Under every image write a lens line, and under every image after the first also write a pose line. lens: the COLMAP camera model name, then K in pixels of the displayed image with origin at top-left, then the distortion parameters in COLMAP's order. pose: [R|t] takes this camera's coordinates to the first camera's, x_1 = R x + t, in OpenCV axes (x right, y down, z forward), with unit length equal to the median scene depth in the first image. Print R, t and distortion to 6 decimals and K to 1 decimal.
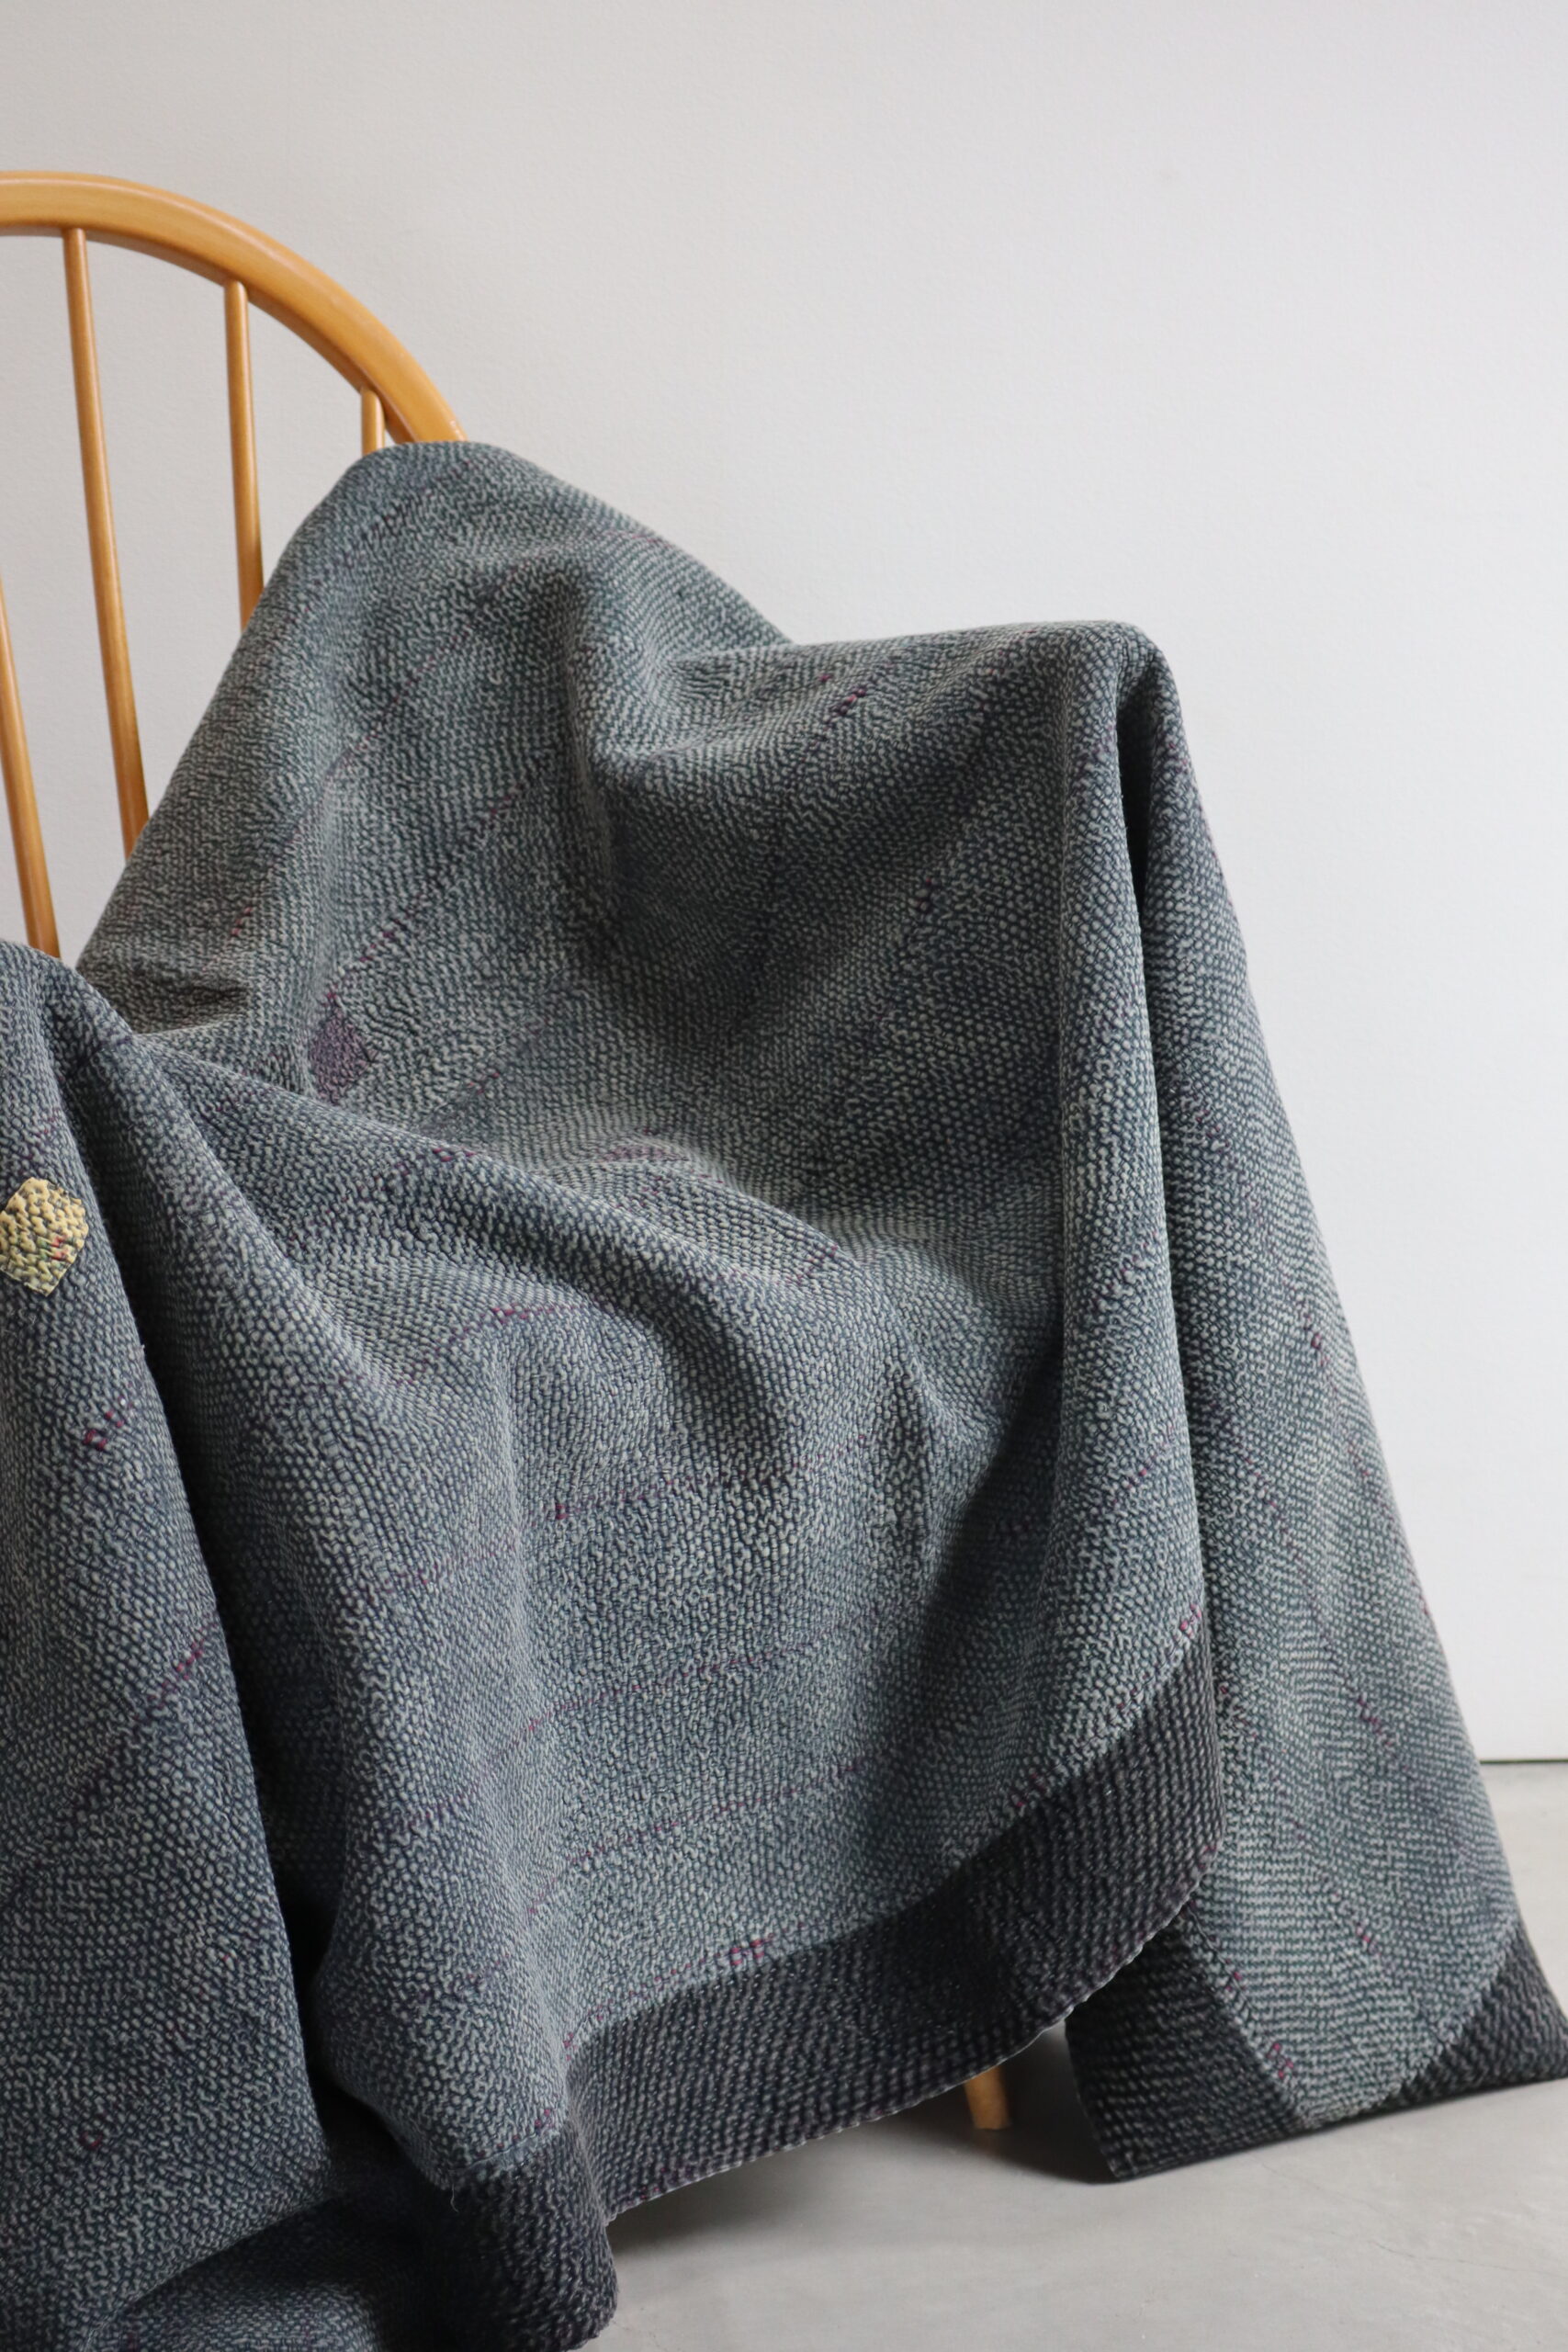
lens RADIAL K [[5872.2, 0, 786.5], [0, 5872.2, 1180.8], [0, 0, 1]] dist [-0.221432, 0.000000]
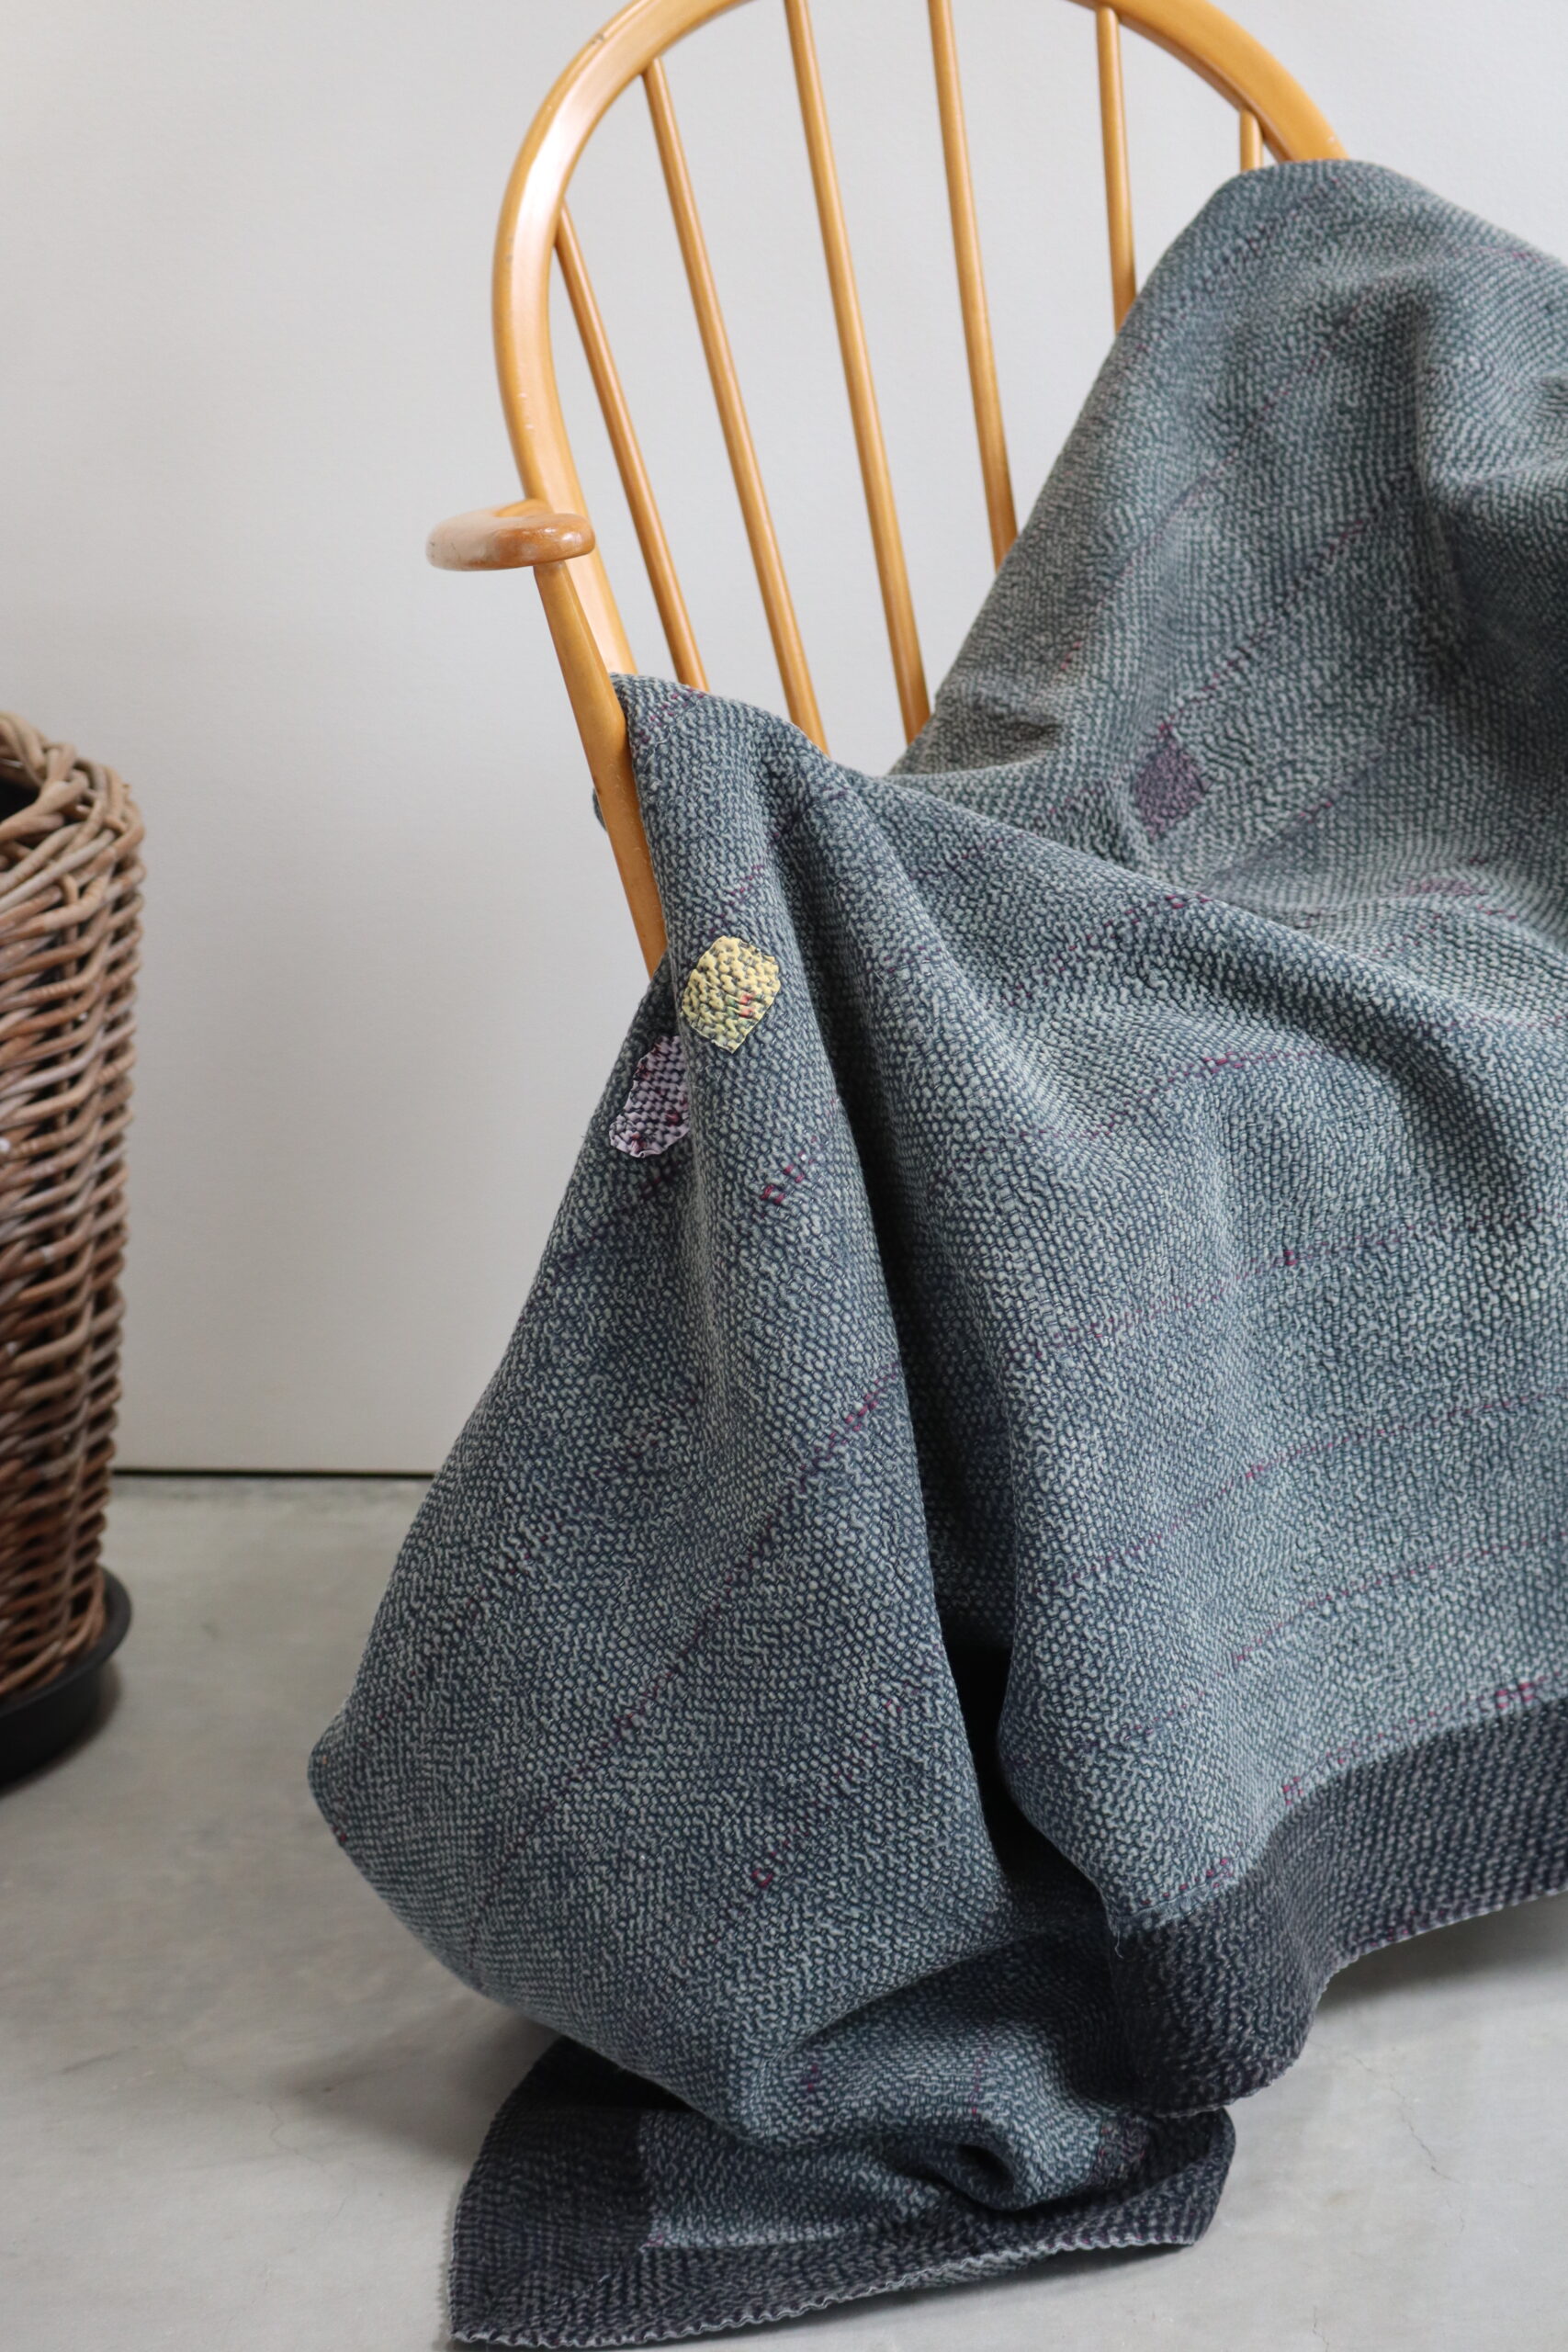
lens RADIAL K [[5872.2, 0, 786.2], [0, 5872.2, 1171.0], [0, 0, 1]] dist [-0.221432, 0.000000]
pose [[0.957131, 0.006225, -0.289589, 0.174953], [0.013676, 0.997683, 0.066647, -0.027235], [0.289333, -0.067750, 0.954828, 0.021542]]
